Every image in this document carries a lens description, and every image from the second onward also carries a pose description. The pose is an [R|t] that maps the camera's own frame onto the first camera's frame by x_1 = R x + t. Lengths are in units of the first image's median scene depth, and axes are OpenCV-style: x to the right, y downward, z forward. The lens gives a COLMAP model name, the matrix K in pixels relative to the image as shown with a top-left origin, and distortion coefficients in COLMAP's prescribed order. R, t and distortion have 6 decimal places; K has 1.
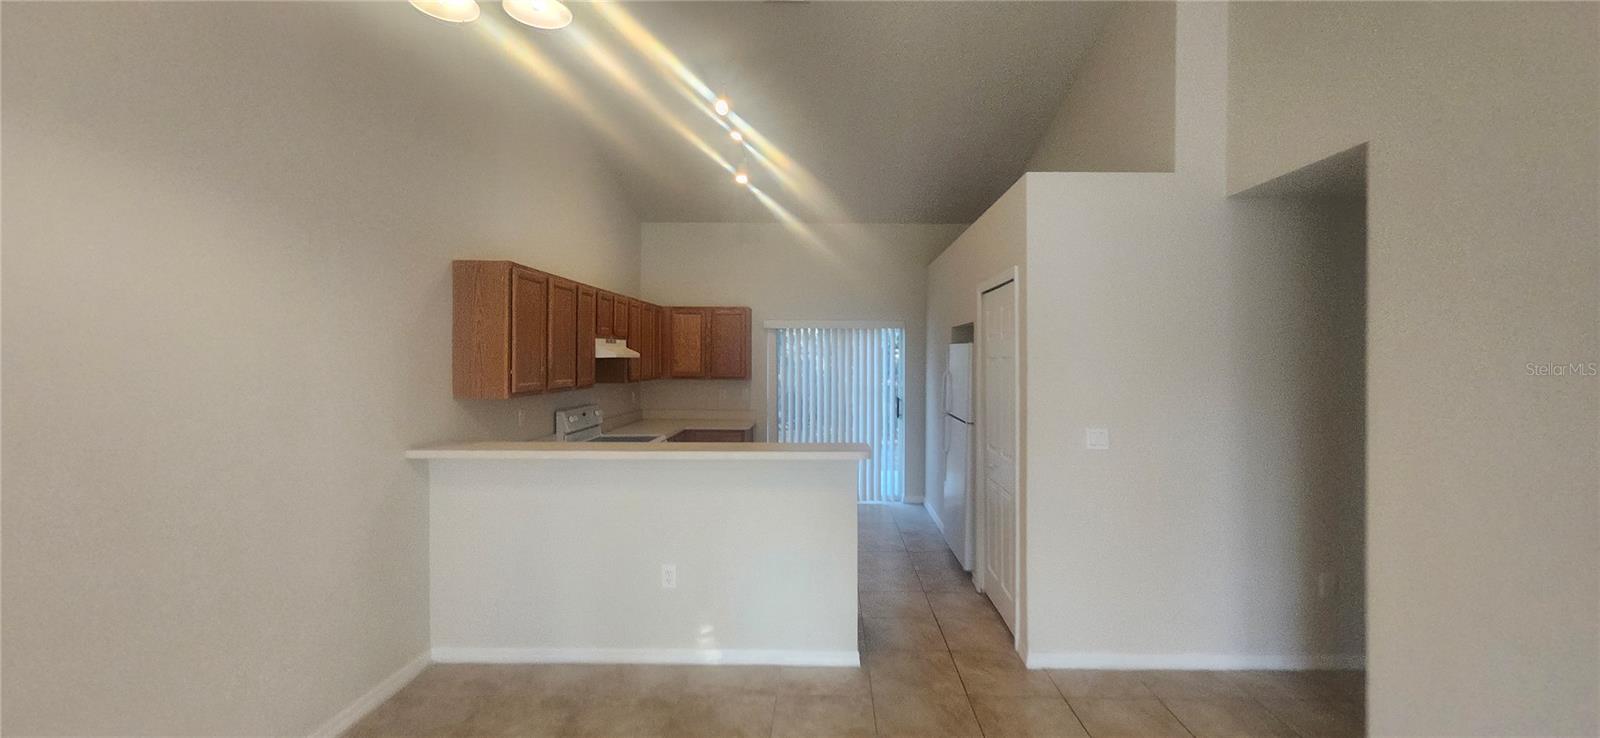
lens RADIAL K [[657.1, 0, 832.1], [0, 657.1, 363.7], [0, 0, 1]] dist [-0.000943, -0.000061]
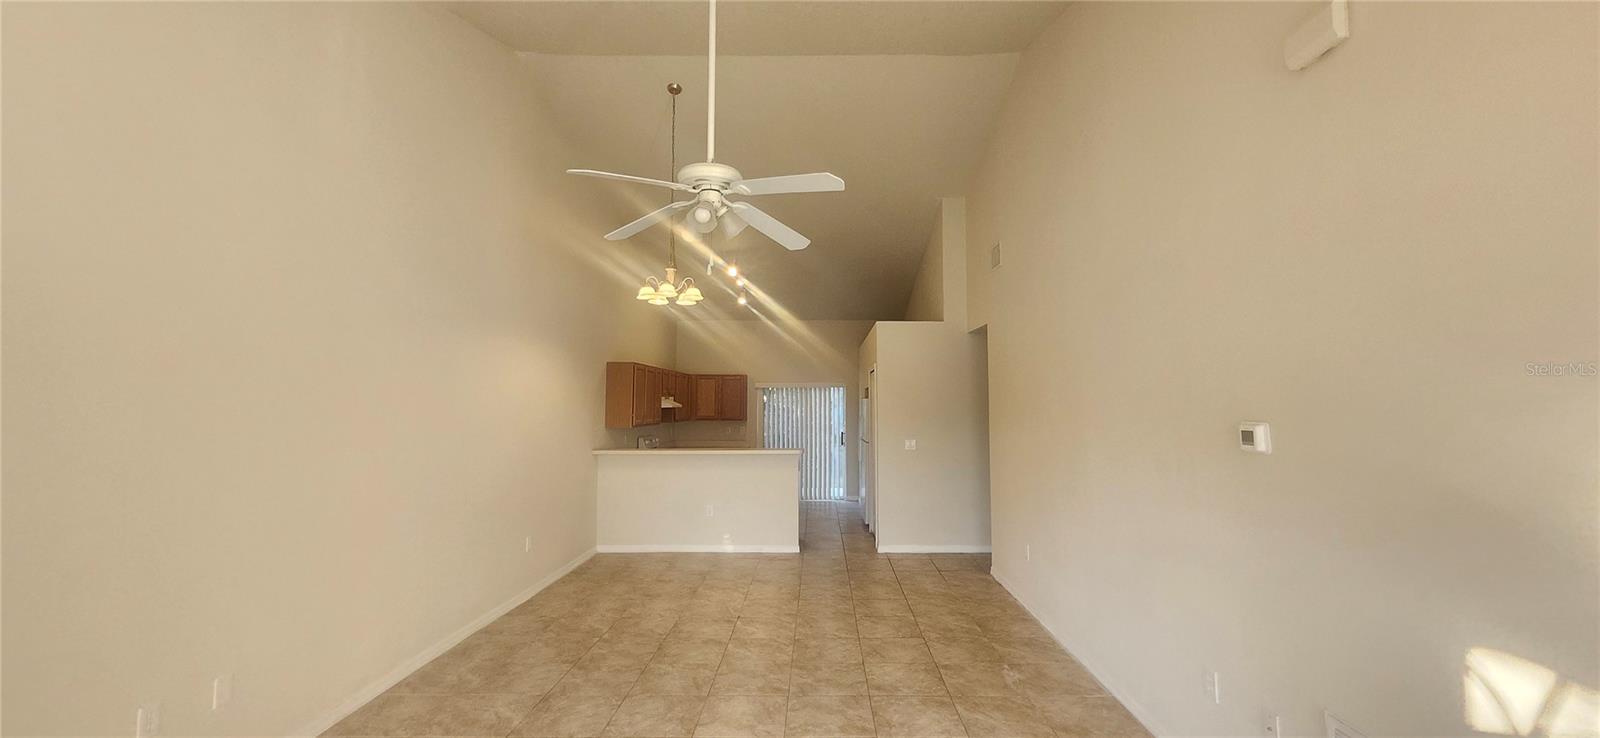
lens RADIAL K [[657.1, 0, 832.1], [0, 657.1, 363.7], [0, 0, 1]] dist [-0.000943, -0.000061]
pose [[0.999936, -0.003118, 0.010903, 0.063815], [0.003877, 0.997517, -0.070324, -0.000752], [-0.010657, 0.070362, 0.997465, -0.580853]]
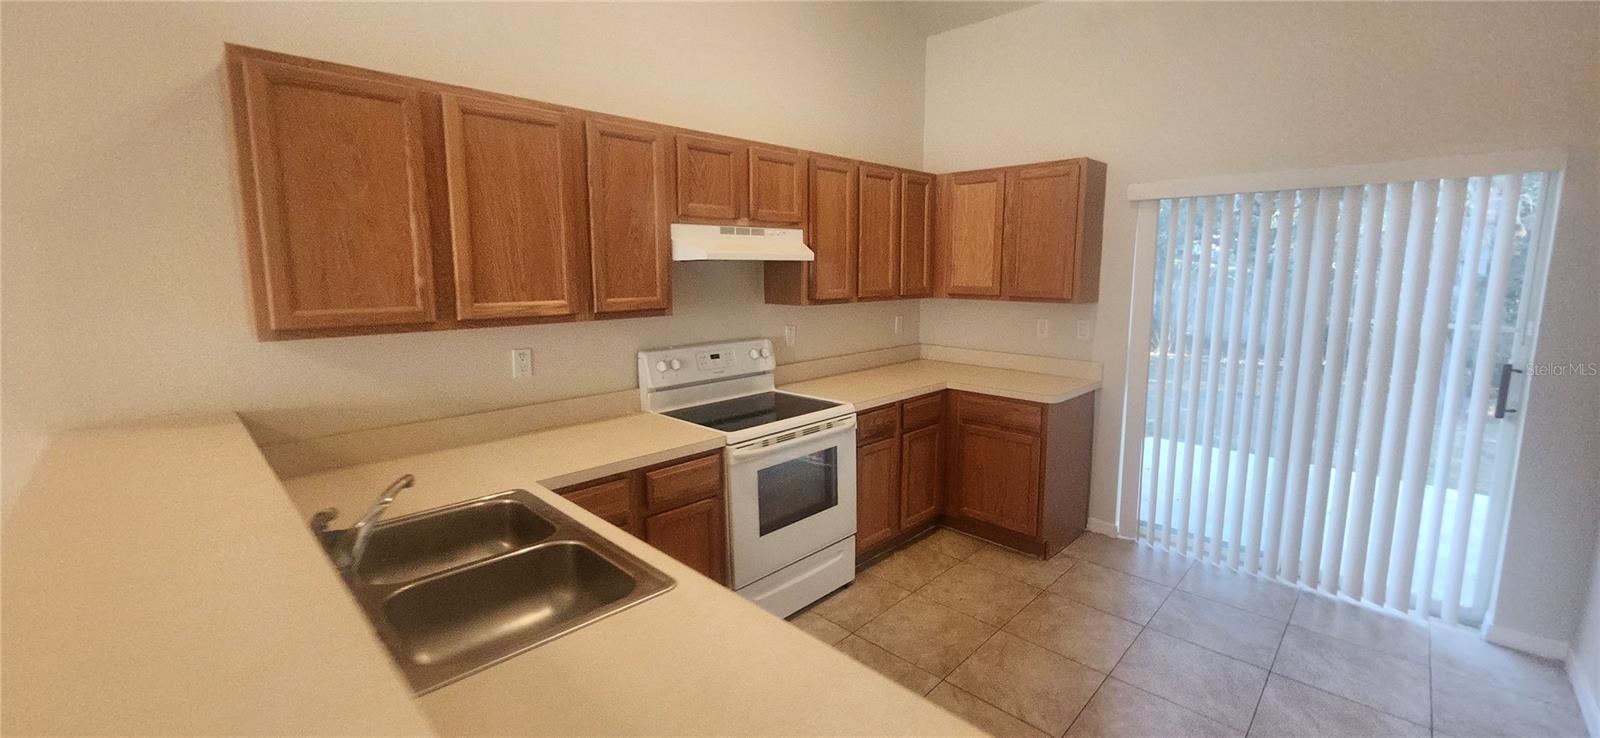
lens RADIAL K [[626.6, 0, 802.5], [0, 626.6, 357.6], [0, 0, 1]] dist [-0.001302, -0.000110]
pose [[0.723859, 0.090830, -0.683943, 0.056047], [-0.000936, 0.991425, 0.130674, 0.002144], [0.689947, -0.093950, 0.717737, 0.498406]]
